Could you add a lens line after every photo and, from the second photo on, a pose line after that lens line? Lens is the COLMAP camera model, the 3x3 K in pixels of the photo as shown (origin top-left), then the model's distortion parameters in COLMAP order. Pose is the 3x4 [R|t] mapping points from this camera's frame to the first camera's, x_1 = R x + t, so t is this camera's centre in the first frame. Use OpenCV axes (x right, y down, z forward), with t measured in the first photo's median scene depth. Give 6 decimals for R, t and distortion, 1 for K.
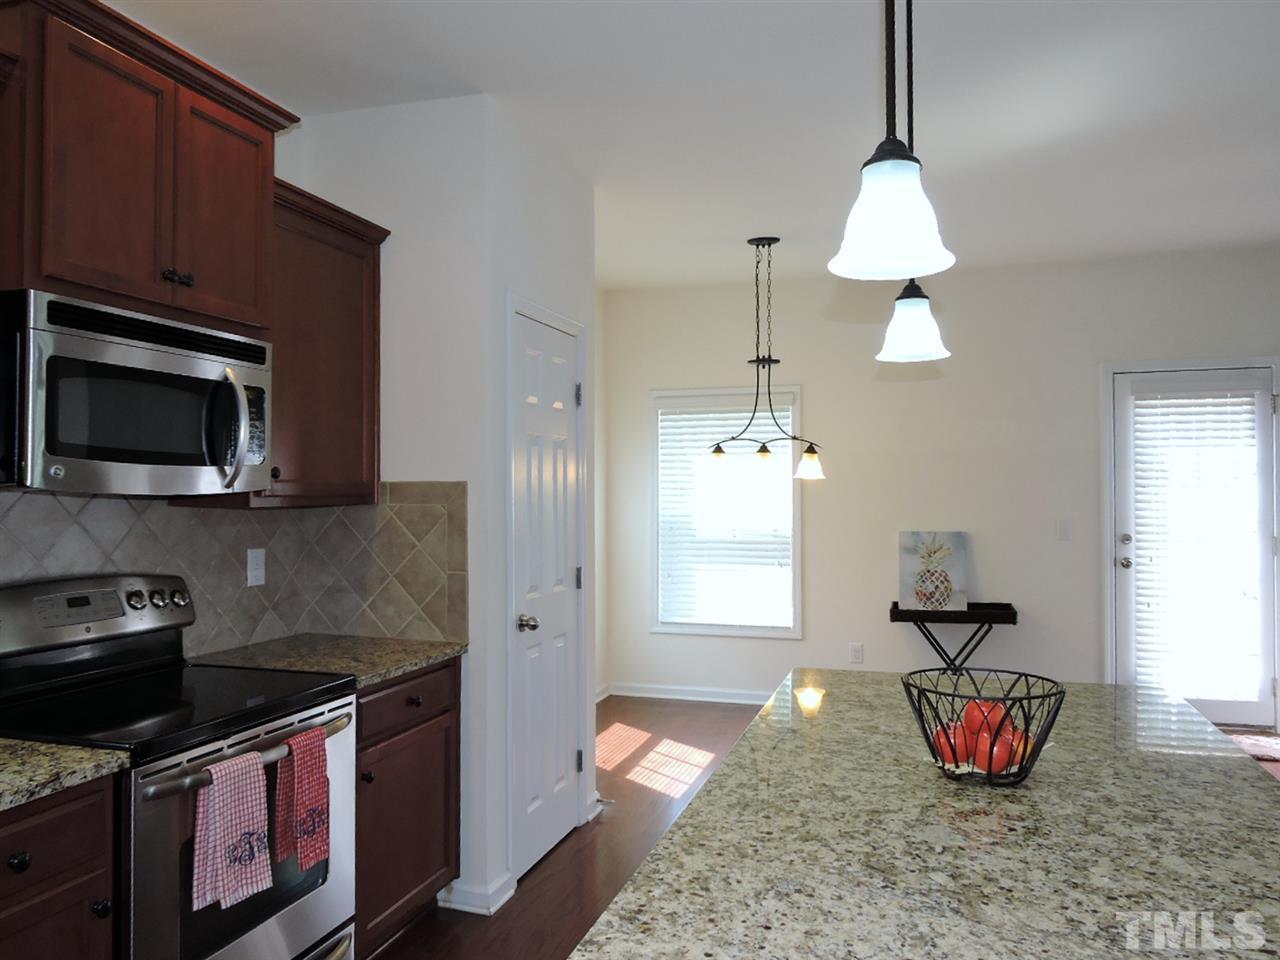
lens RADIAL K [[947.2, 0, 640.0], [0, 947.2, 480.0], [0, 0, 1]] dist [-0.004465, -0.004124]
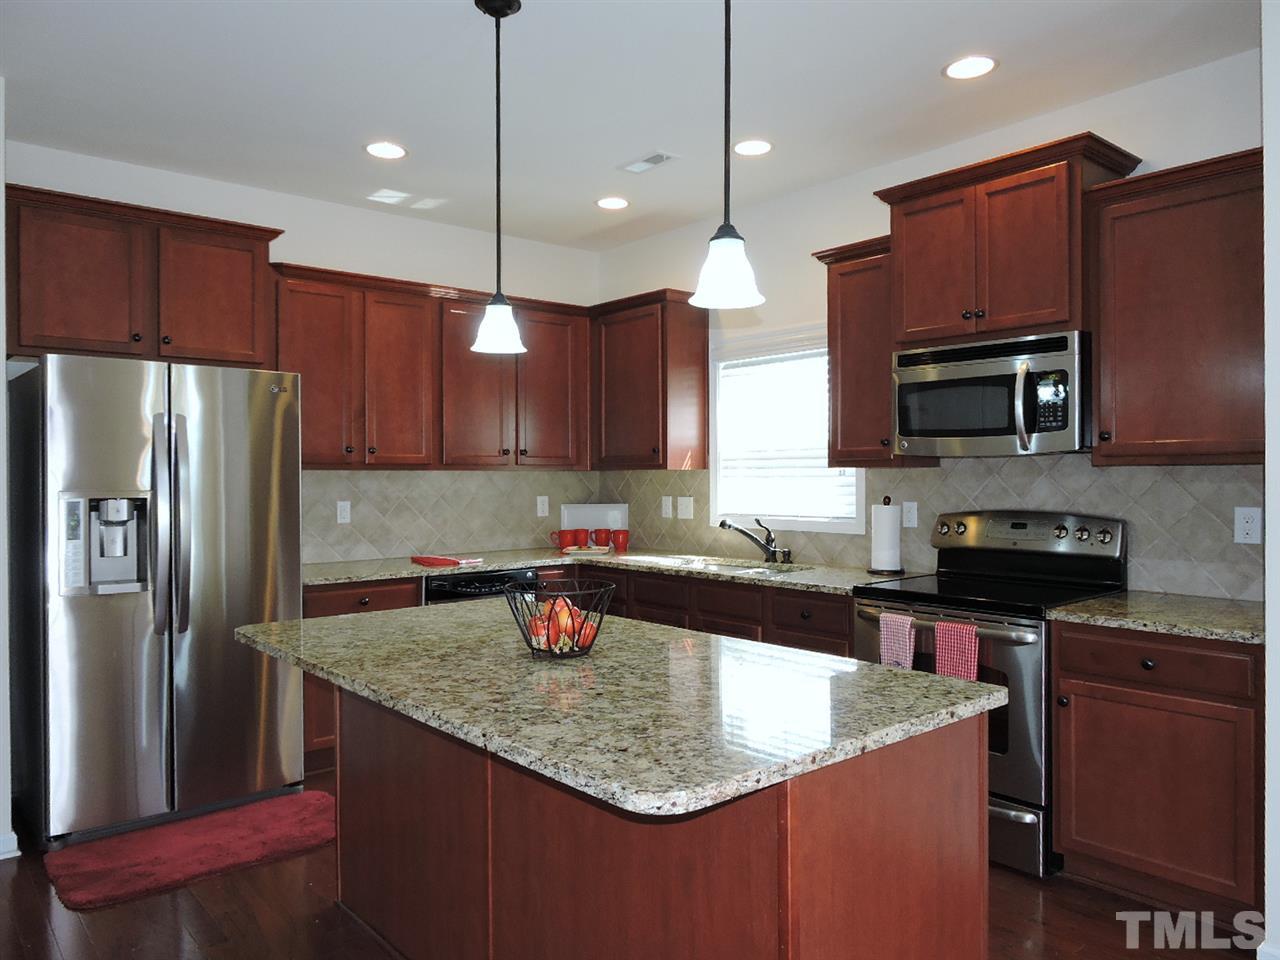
lens RADIAL K [[911.8, 0, 640.0], [0, 911.8, 480.0], [0, 0, 1]] dist [-0.003478, -0.000174]
pose [[-0.535202, 0.008673, -0.844679, 0.573711], [0.015607, 0.999878, 0.000378, 0.024906], [0.844580, -0.012981, -0.535272, 0.731532]]
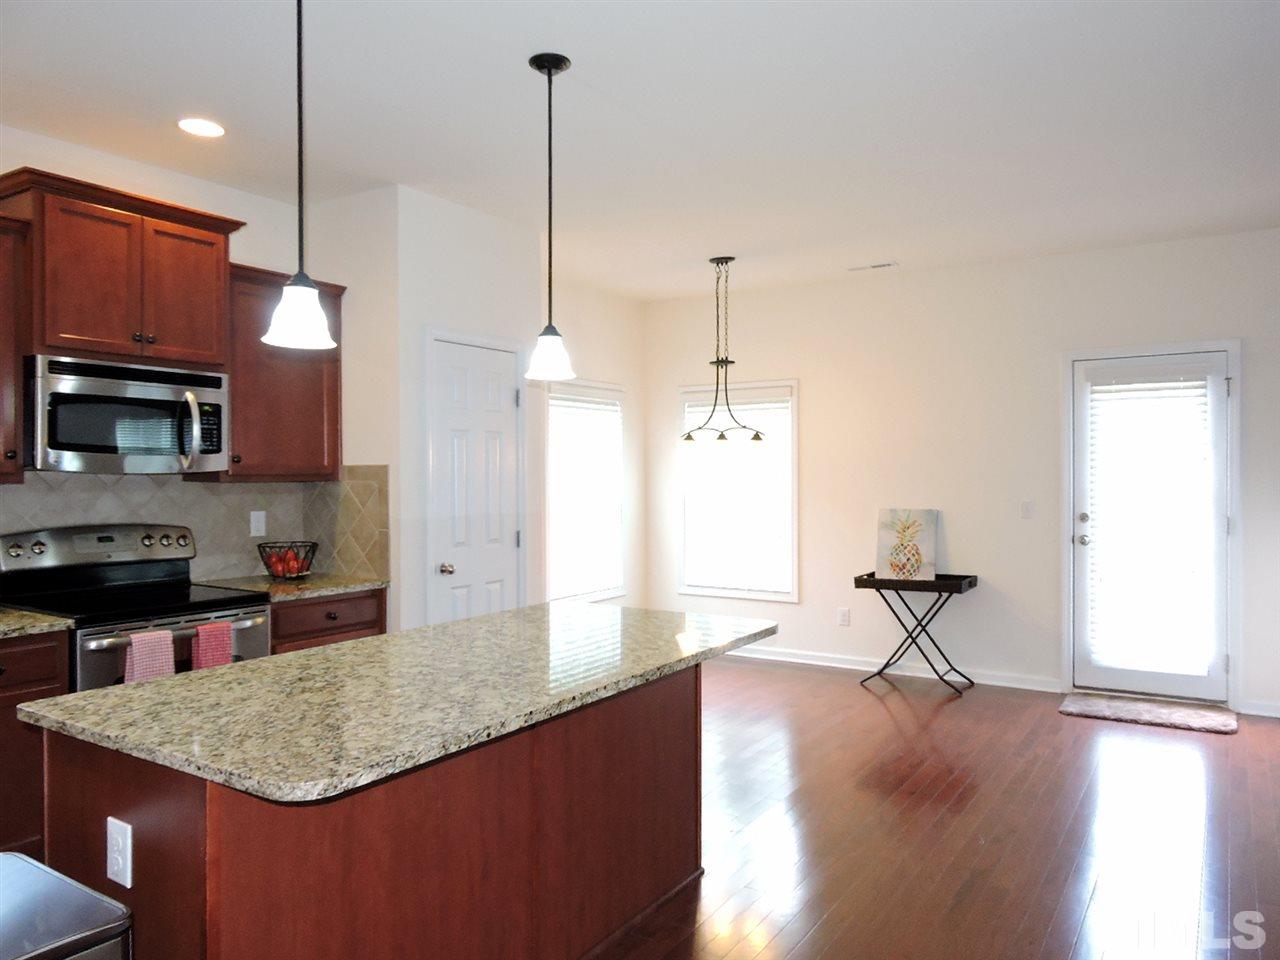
lens RADIAL K [[911.8, 0, 640.0], [0, 911.8, 480.0], [0, 0, 1]] dist [-0.003478, -0.000174]
pose [[0.964030, 0.000798, -0.265793, 0.405039], [0.003656, 0.999861, 0.016259, 0.002764], [0.265769, -0.016646, 0.963893, -0.149977]]
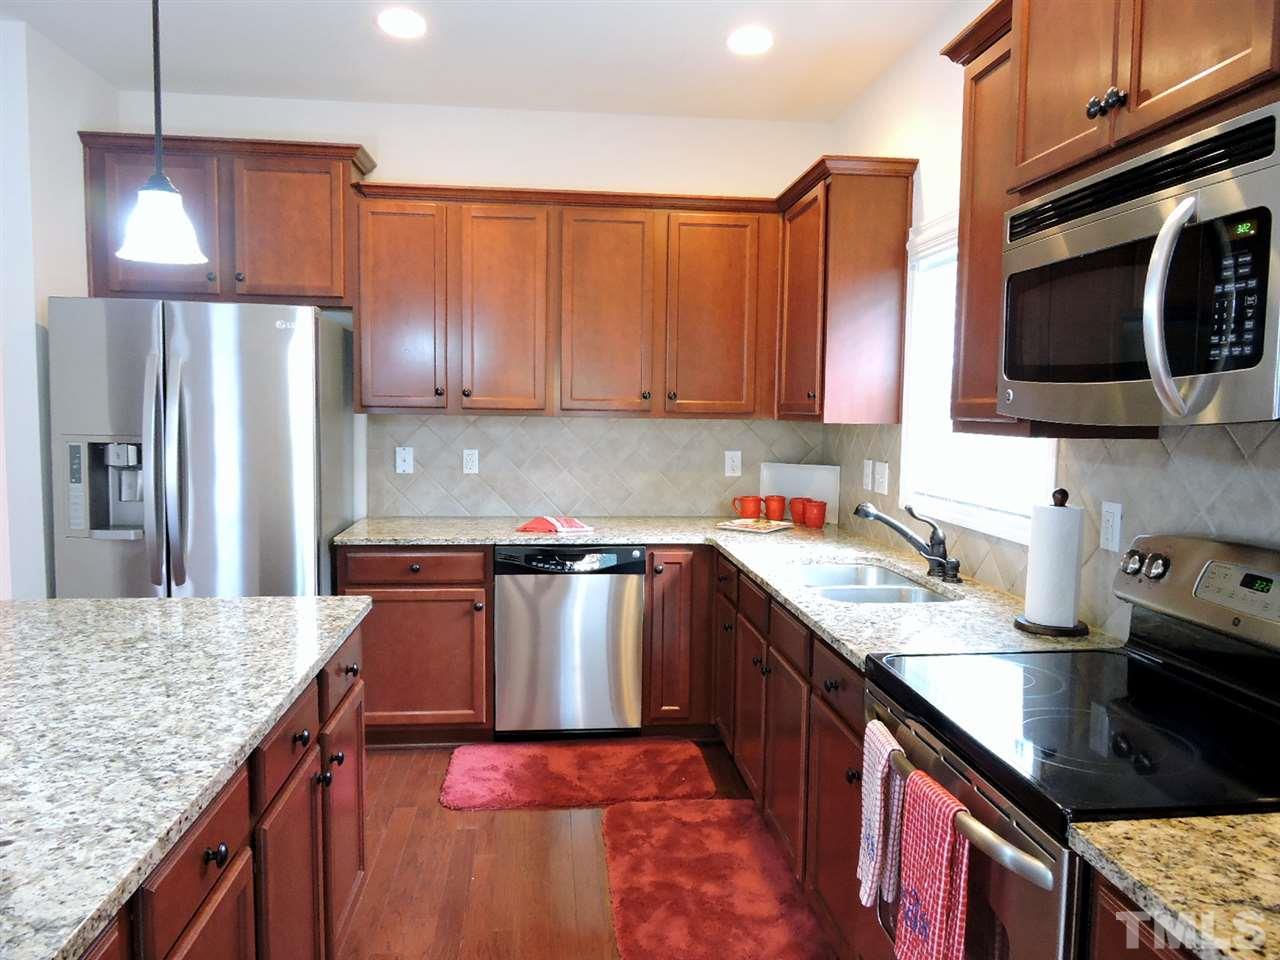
lens RADIAL K [[911.8, 0, 640.0], [0, 911.8, 480.0], [0, 0, 1]] dist [-0.003478, -0.000174]
pose [[-0.917618, 0.019962, -0.396961, 0.044722], [-0.008920, 0.997452, 0.070777, 0.006617], [0.397362, 0.068487, -0.915103, 0.814798]]
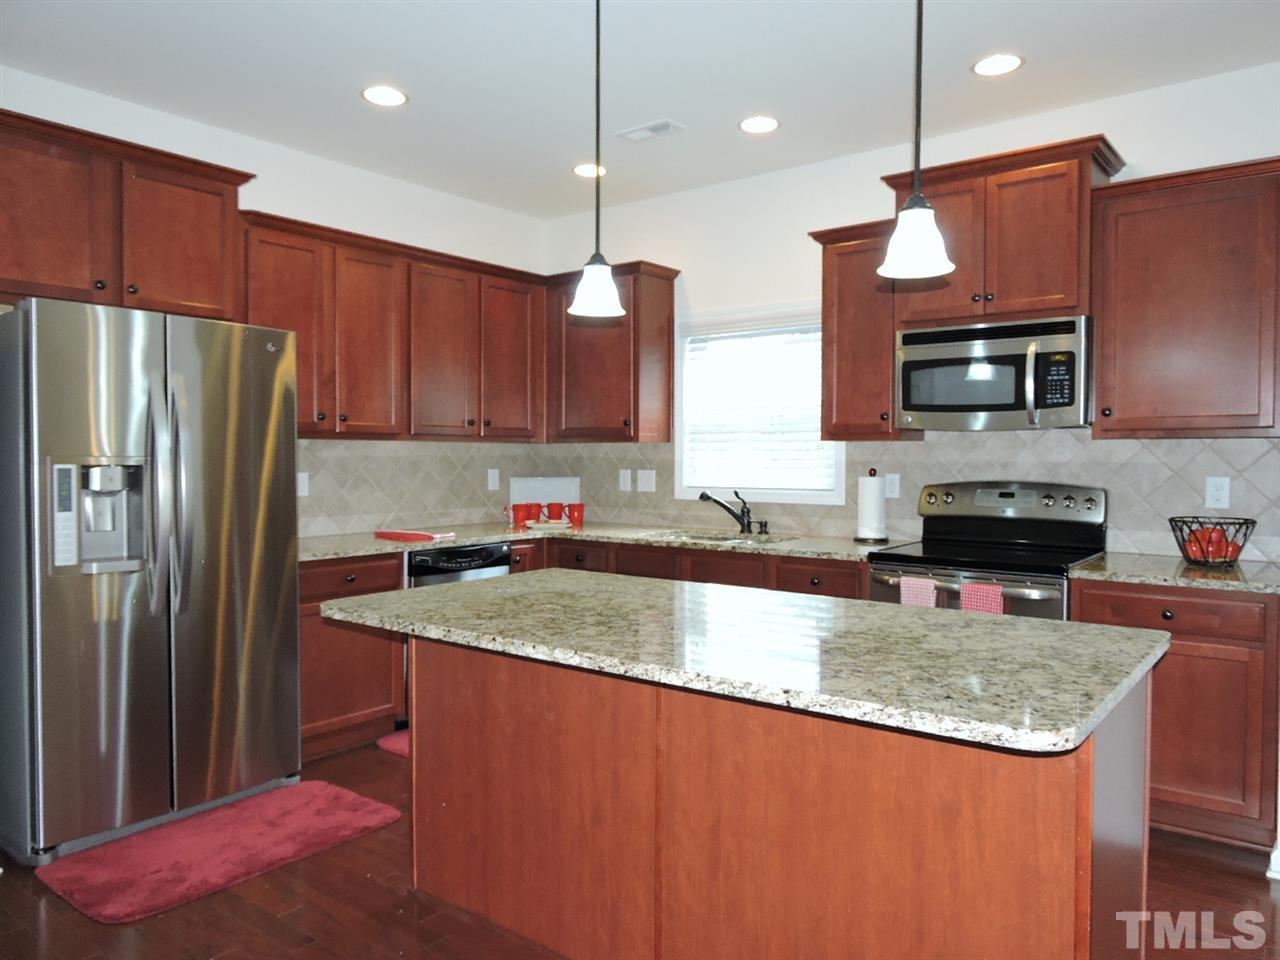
lens RADIAL K [[911.8, 0, 640.0], [0, 911.8, 480.0], [0, 0, 1]] dist [-0.003478, -0.000174]
pose [[-0.352801, 0.025849, -0.935341, 0.661233], [0.009239, 0.999666, 0.024142, 0.032576], [0.935653, -0.000125, -0.352922, 0.551269]]
